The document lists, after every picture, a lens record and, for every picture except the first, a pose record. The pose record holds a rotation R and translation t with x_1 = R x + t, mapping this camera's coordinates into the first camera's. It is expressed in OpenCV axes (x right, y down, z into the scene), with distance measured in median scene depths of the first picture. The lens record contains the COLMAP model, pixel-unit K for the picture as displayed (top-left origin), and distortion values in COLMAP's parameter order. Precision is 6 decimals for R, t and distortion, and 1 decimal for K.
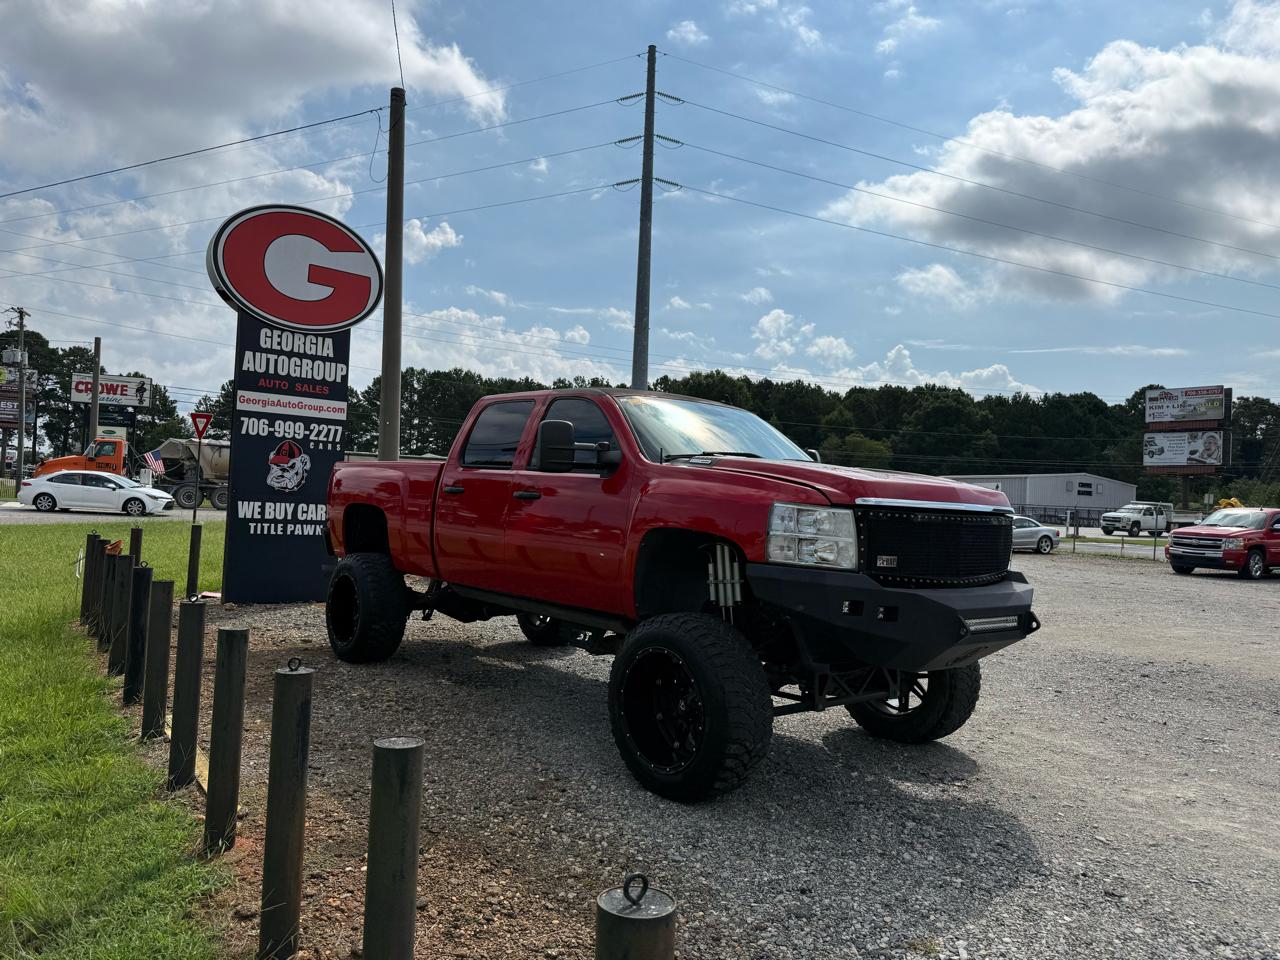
lens RADIAL K [[898.9, 0, 640.0], [0, 898.9, 480.0], [0, 0, 1]] dist [0.052367, -0.072454]
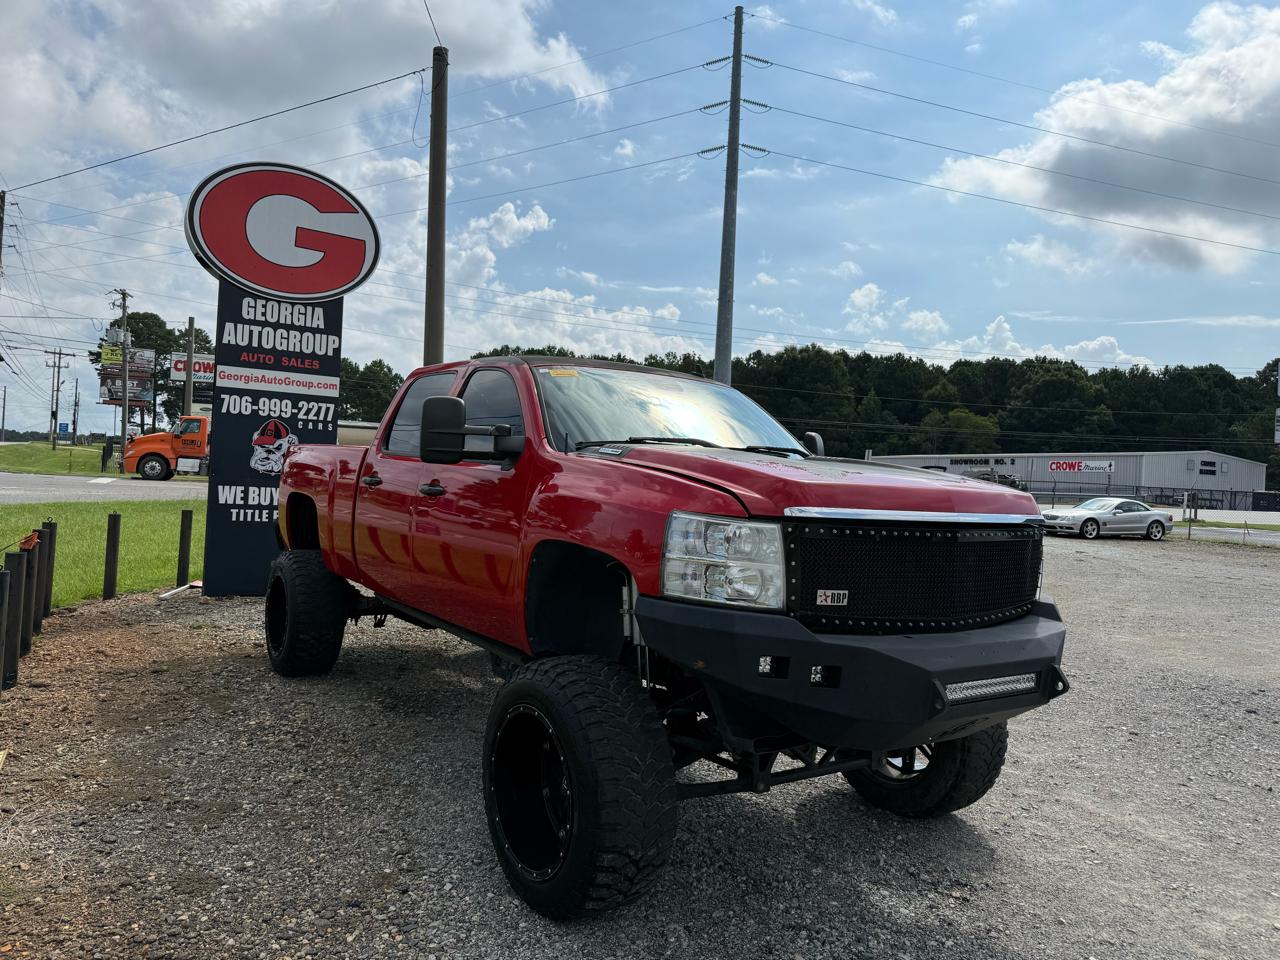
lens RADIAL K [[905.8, 0, 648.6], [0, 905.8, 472.0], [0, 0, 1]] dist [0.006067, -0.004869]
pose [[0.995212, 0.004361, -0.097645, 0.078842], [-0.002643, 0.999840, 0.017714, -0.007519], [0.097707, -0.017371, 0.995064, 0.115702]]
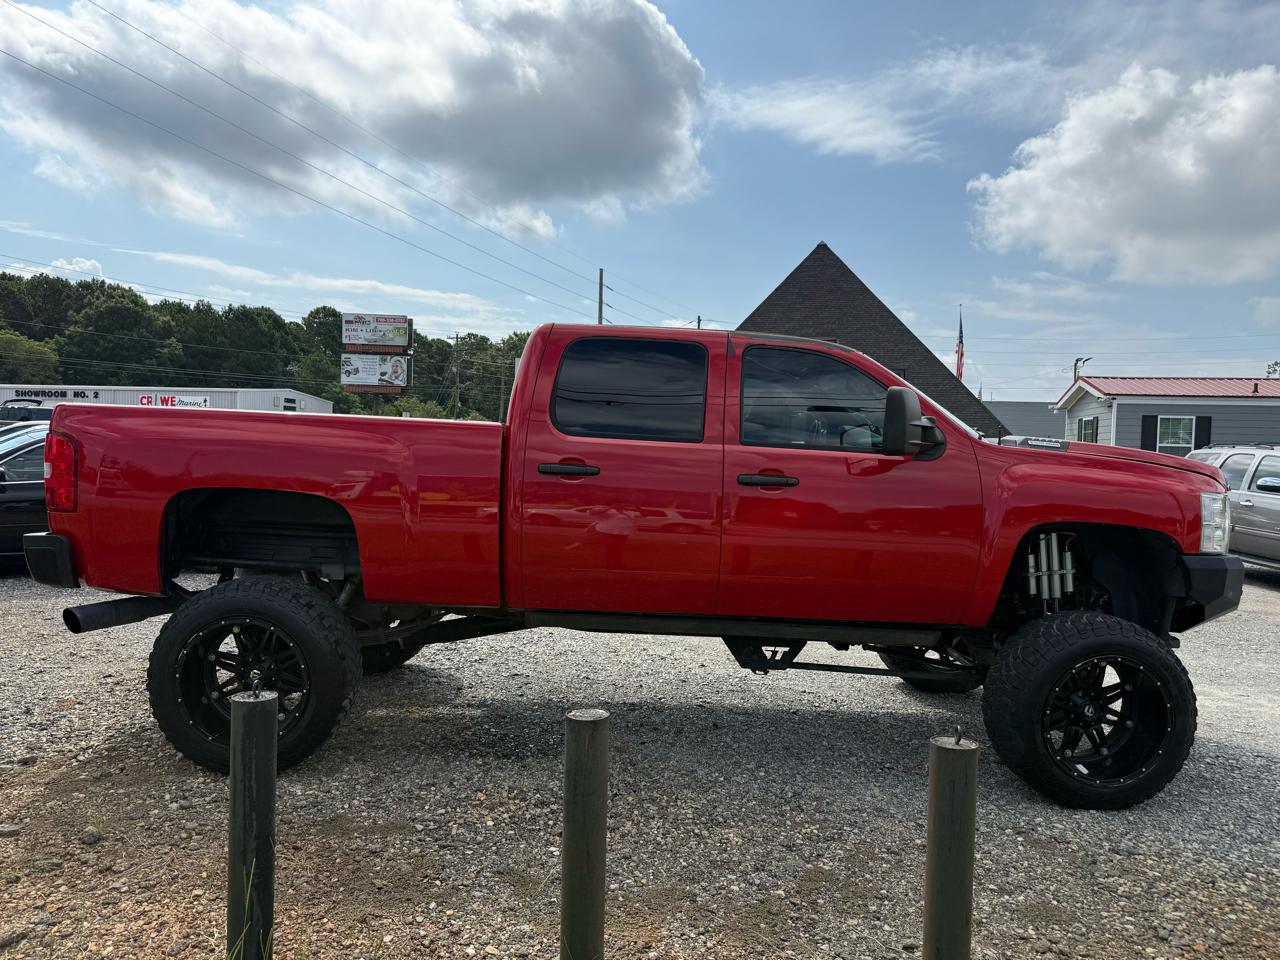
lens RADIAL K [[902.8, 0, 632.6], [0, 902.8, 476.1], [0, 0, 1]] dist [0.053924, -0.087062]
pose [[0.655885, -0.040119, 0.753794, -0.410576], [-0.029800, 0.996432, 0.078962, -0.022848], [-0.754272, -0.074253, 0.652350, 0.324098]]
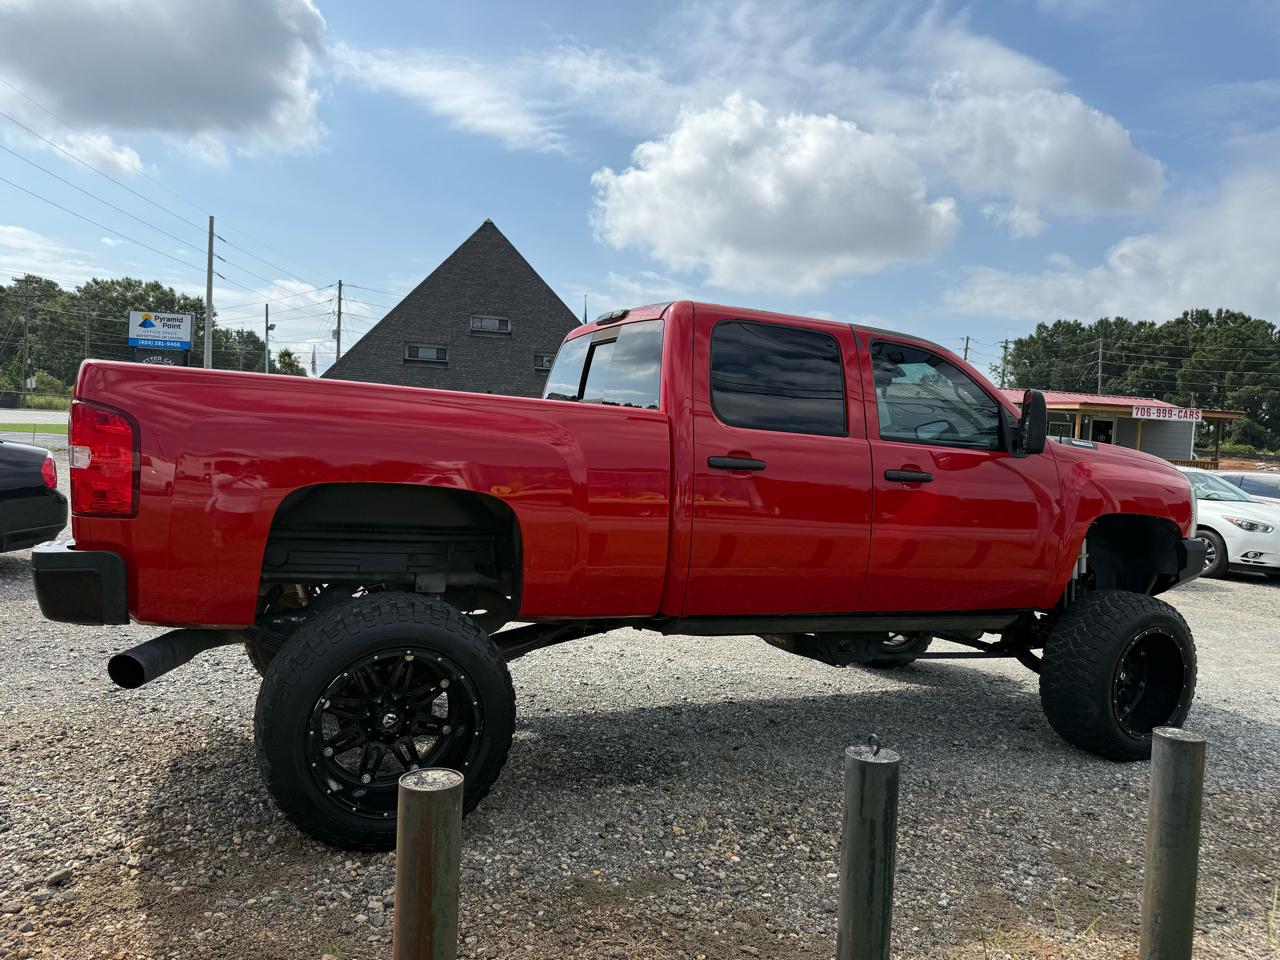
lens RADIAL K [[902.8, 0, 632.6], [0, 902.8, 476.1], [0, 0, 1]] dist [0.053924, -0.087062]
pose [[0.291090, -0.055962, 0.955058, -0.493473], [-0.075626, 0.993818, 0.081284, -0.015187], [-0.953702, -0.095888, 0.285058, 0.540970]]
